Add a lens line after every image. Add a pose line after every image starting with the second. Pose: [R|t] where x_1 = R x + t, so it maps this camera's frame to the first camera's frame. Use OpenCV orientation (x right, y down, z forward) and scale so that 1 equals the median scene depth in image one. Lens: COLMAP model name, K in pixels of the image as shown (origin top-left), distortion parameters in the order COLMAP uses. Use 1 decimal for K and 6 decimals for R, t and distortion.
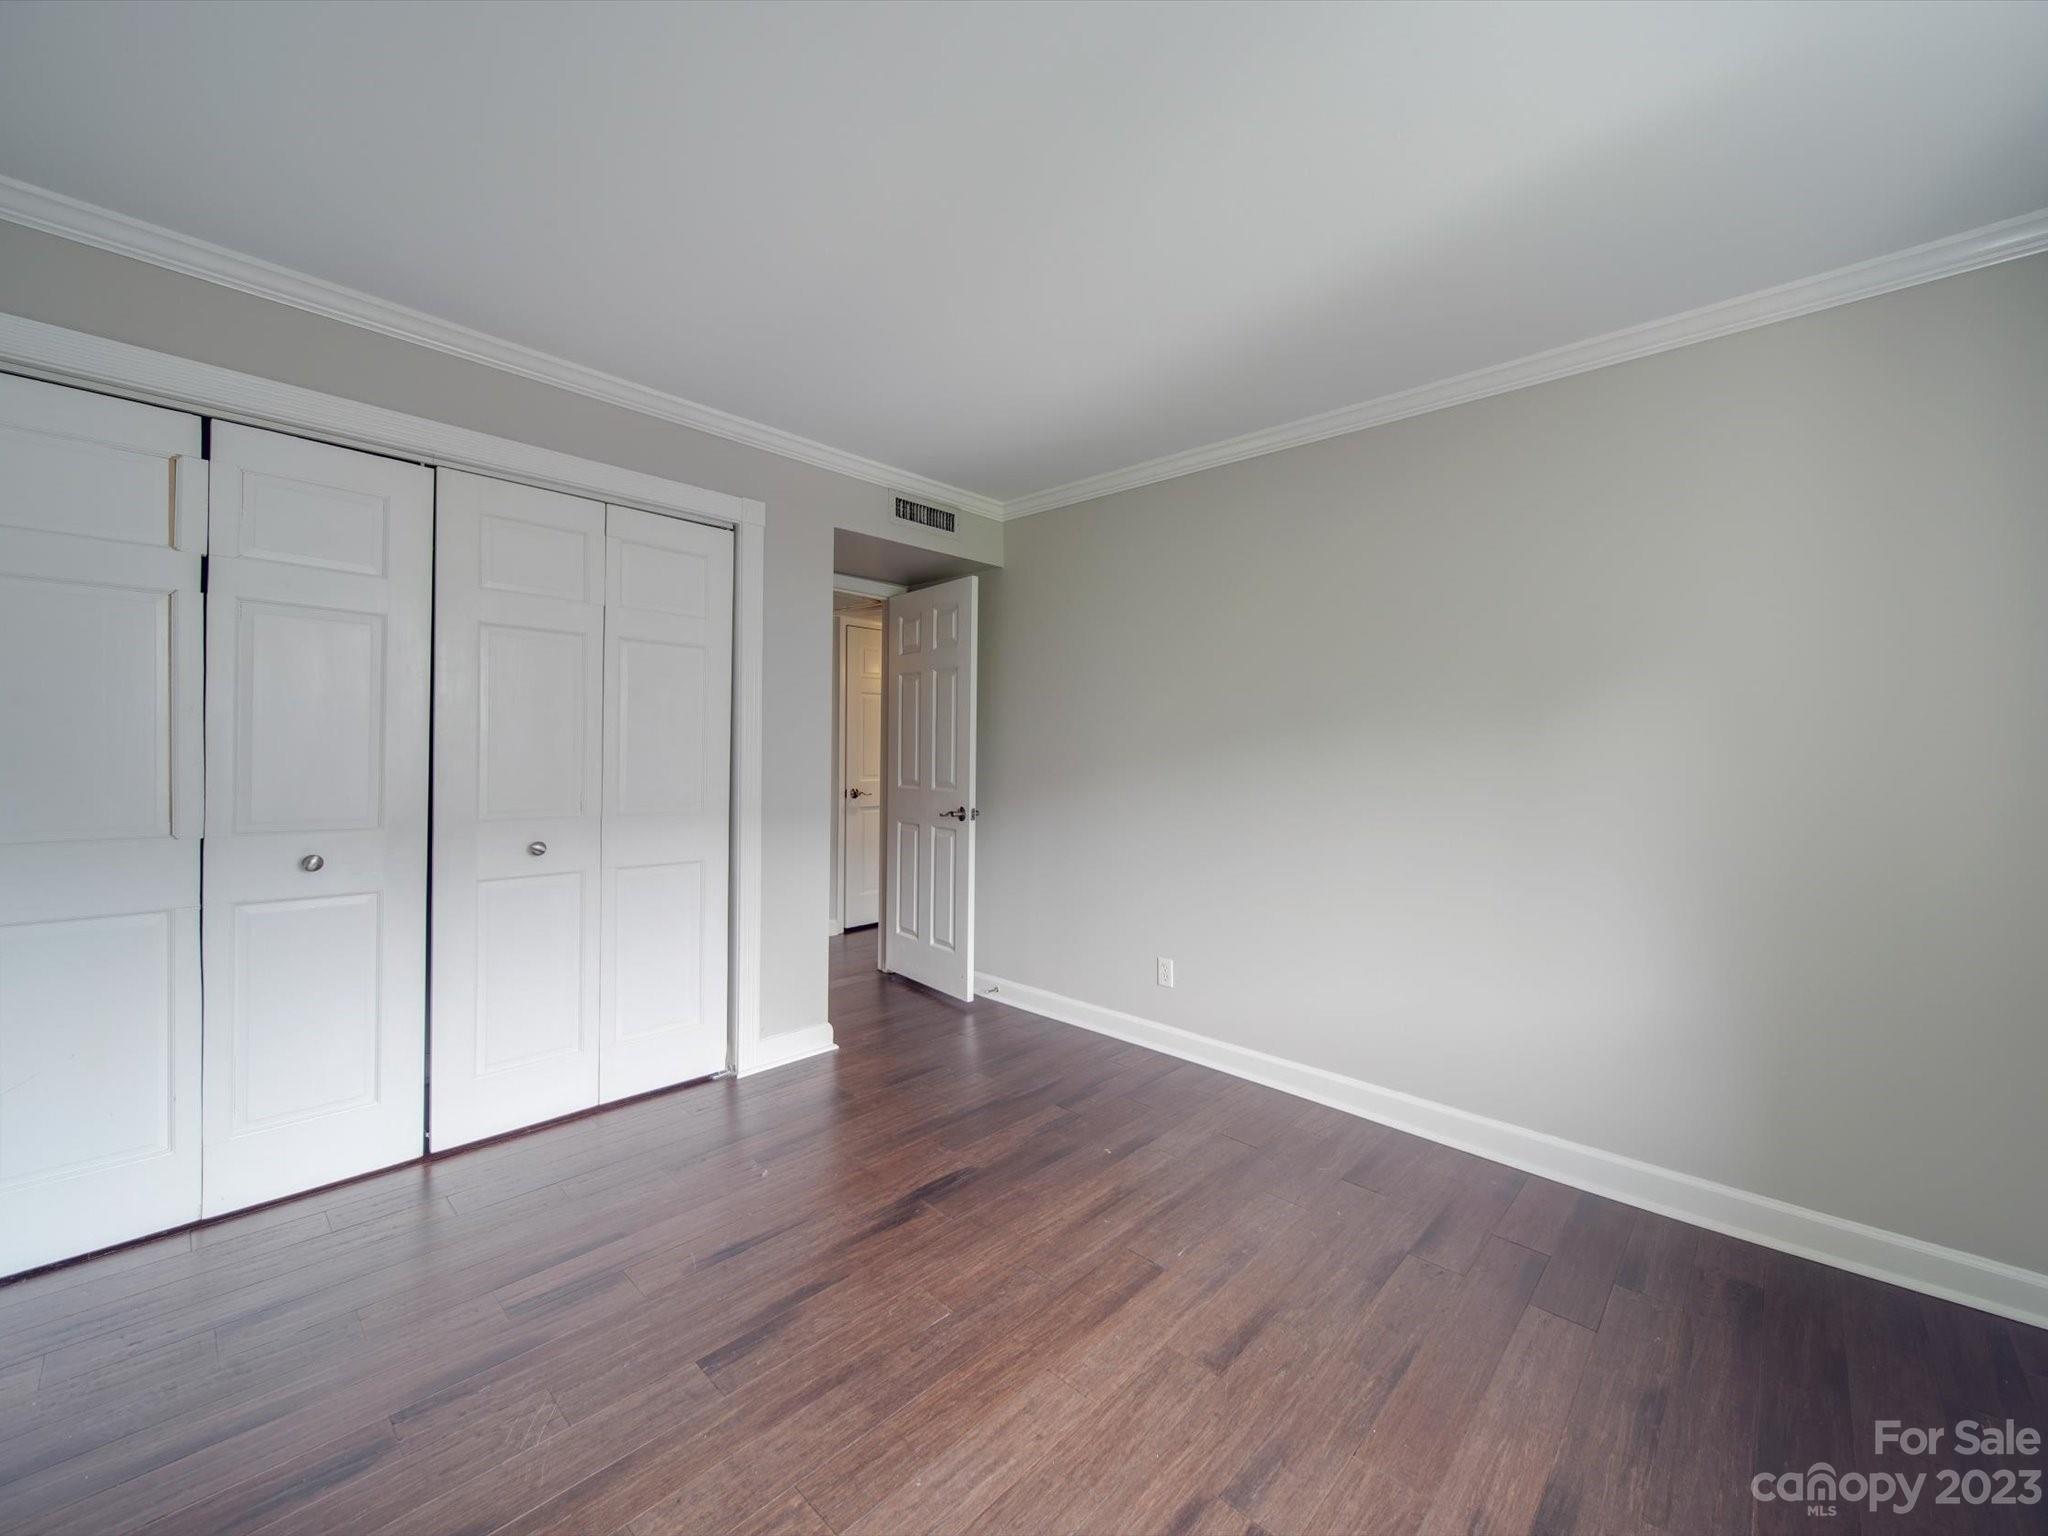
lens RADIAL K [[811.7, 0, 1030.8], [0, 811.7, 764.2], [0, 0, 1]] dist [-0.001110, -0.000905]
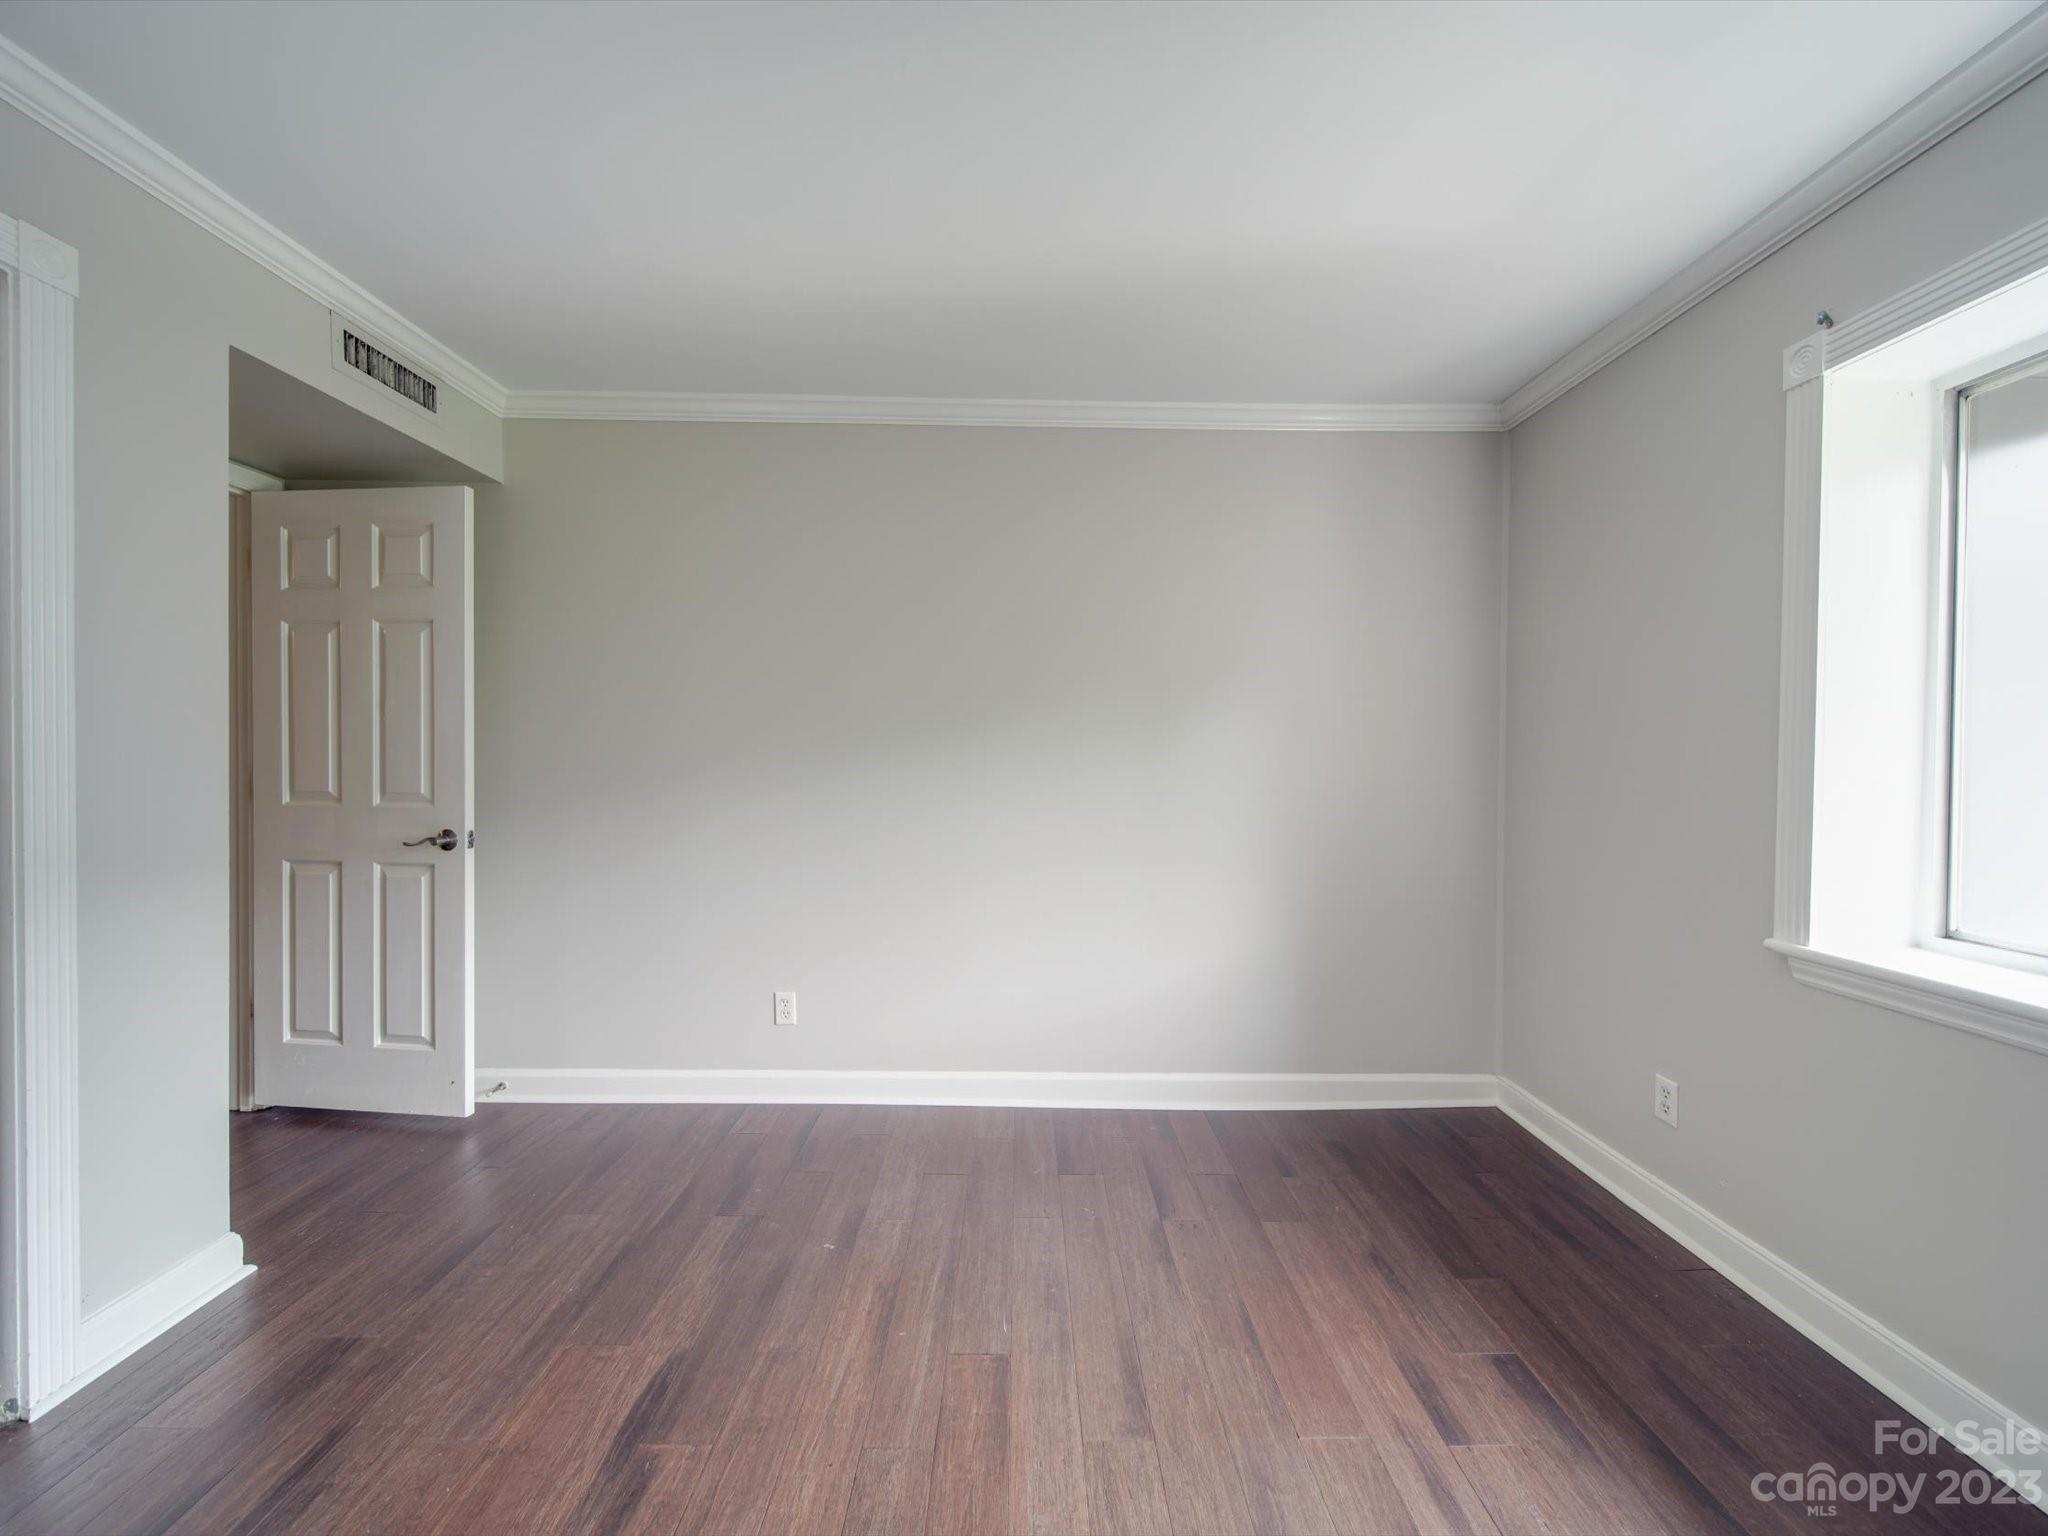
lens RADIAL K [[811.7, 0, 1030.8], [0, 811.7, 764.2], [0, 0, 1]] dist [-0.001110, -0.000905]
pose [[0.719648, -0.015766, 0.694160, -0.284578], [0.009318, 0.999871, 0.013050, -0.007627], [-0.694277, -0.002924, 0.719702, 0.262367]]
